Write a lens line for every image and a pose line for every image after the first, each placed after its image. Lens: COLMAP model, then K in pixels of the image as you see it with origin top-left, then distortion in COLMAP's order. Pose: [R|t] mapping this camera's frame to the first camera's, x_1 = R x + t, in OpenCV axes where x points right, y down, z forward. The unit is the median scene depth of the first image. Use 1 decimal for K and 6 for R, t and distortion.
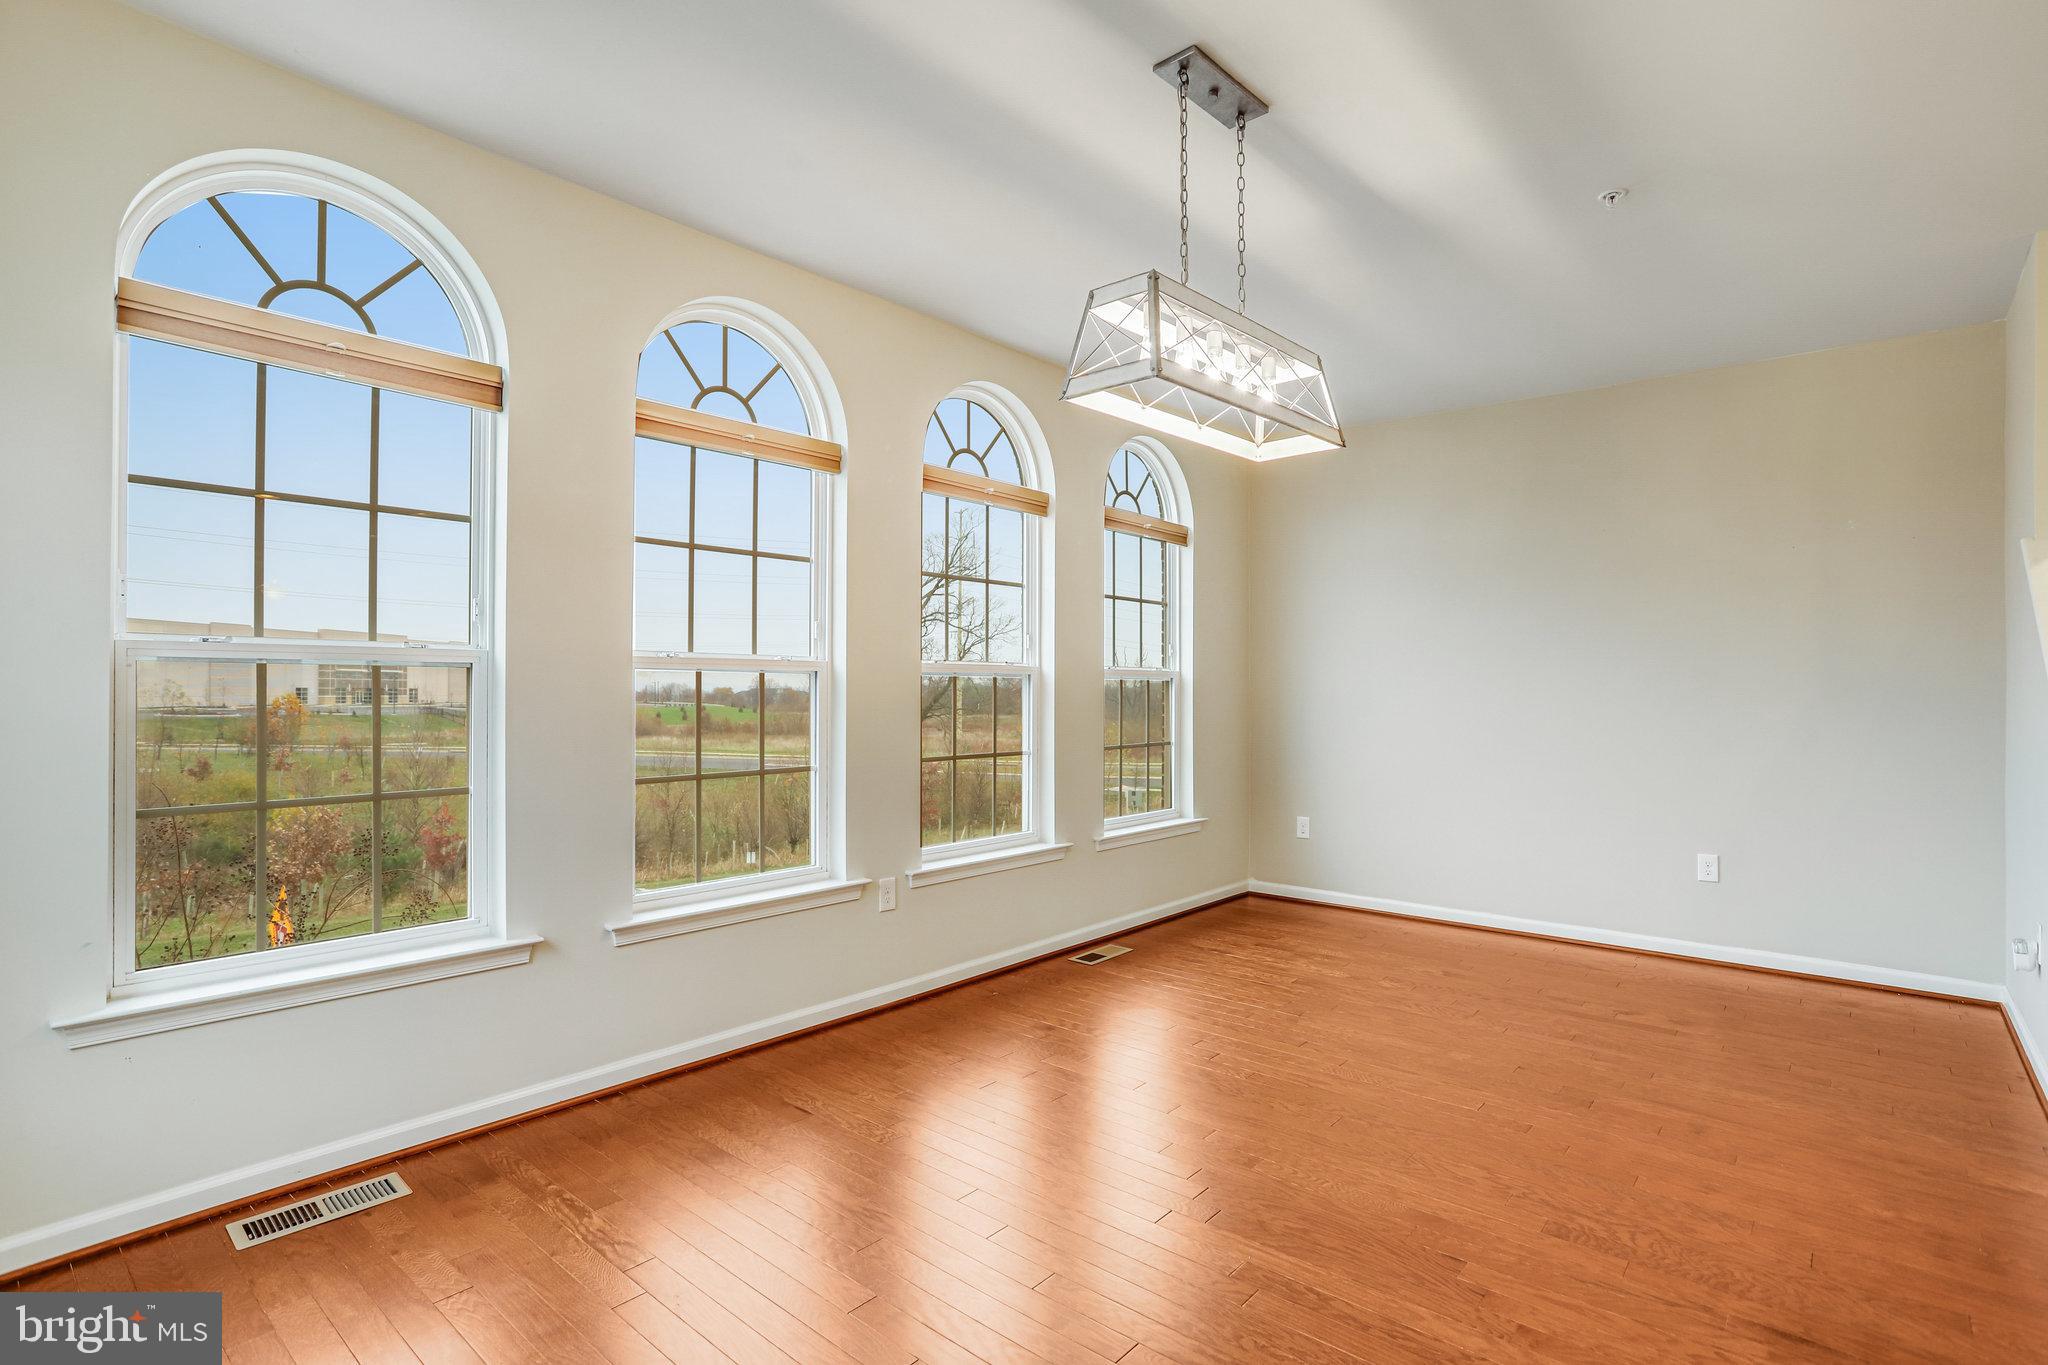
lens RADIAL K [[1009.1, 0, 1025.1], [0, 1009.1, 694.5], [0, 0, 1]] dist [-0.003540, 0.000219]
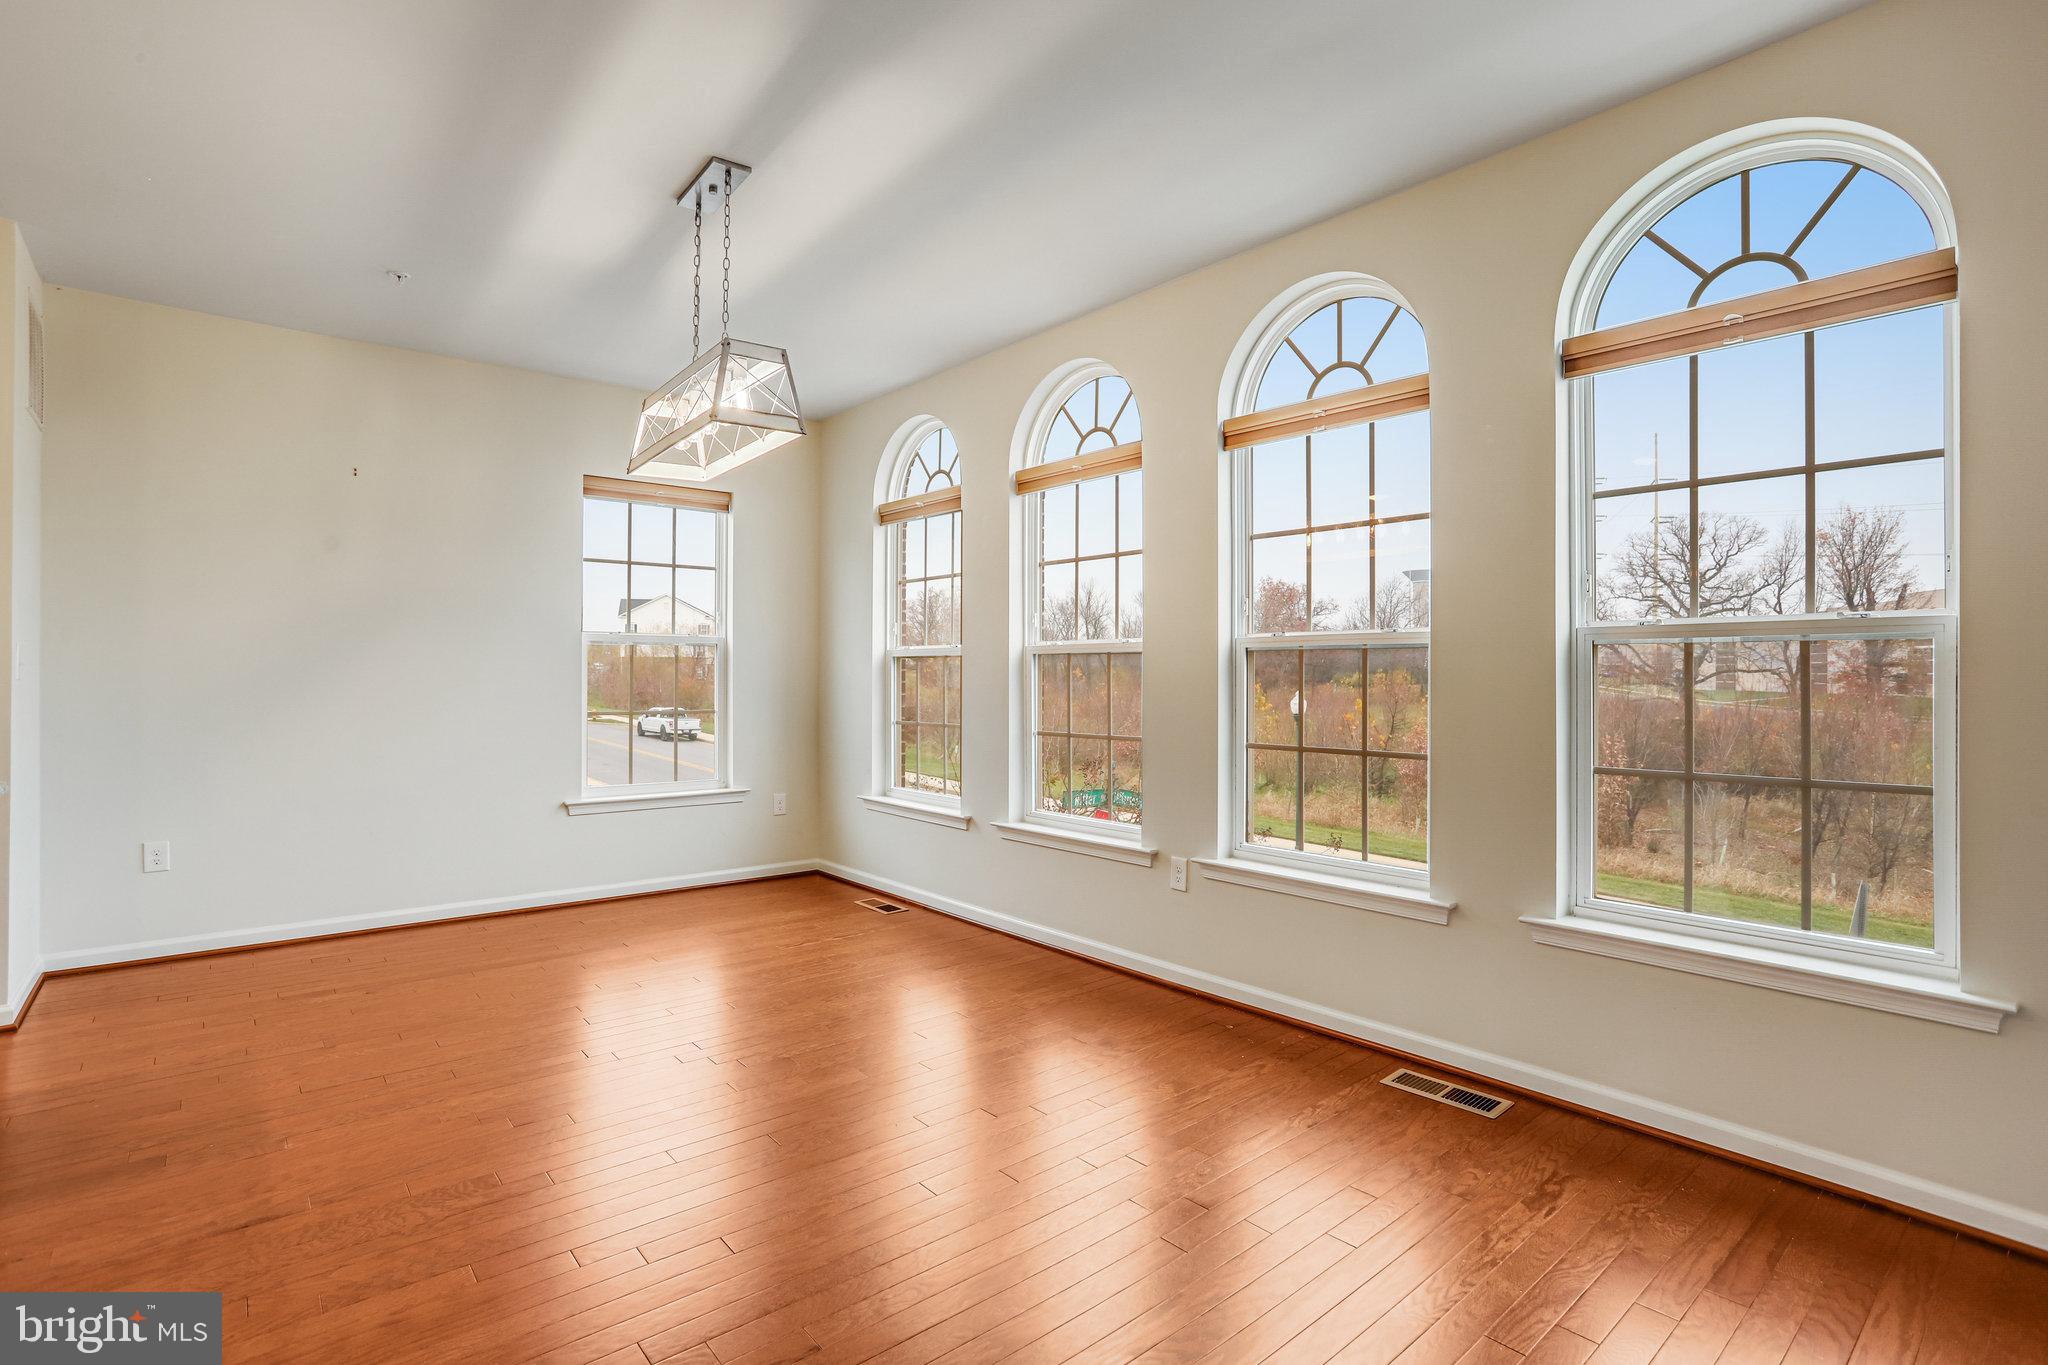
lens RADIAL K [[967.0, 0, 977.4], [0, 967.0, 678.0], [0, 0, 1]] dist [-0.003235, -0.000495]
pose [[-0.154640, 0.007959, -0.987939, 0.741620], [0.000814, 0.999968, 0.007928, -0.002588], [0.987971, 0.000422, -0.154641, 0.845569]]
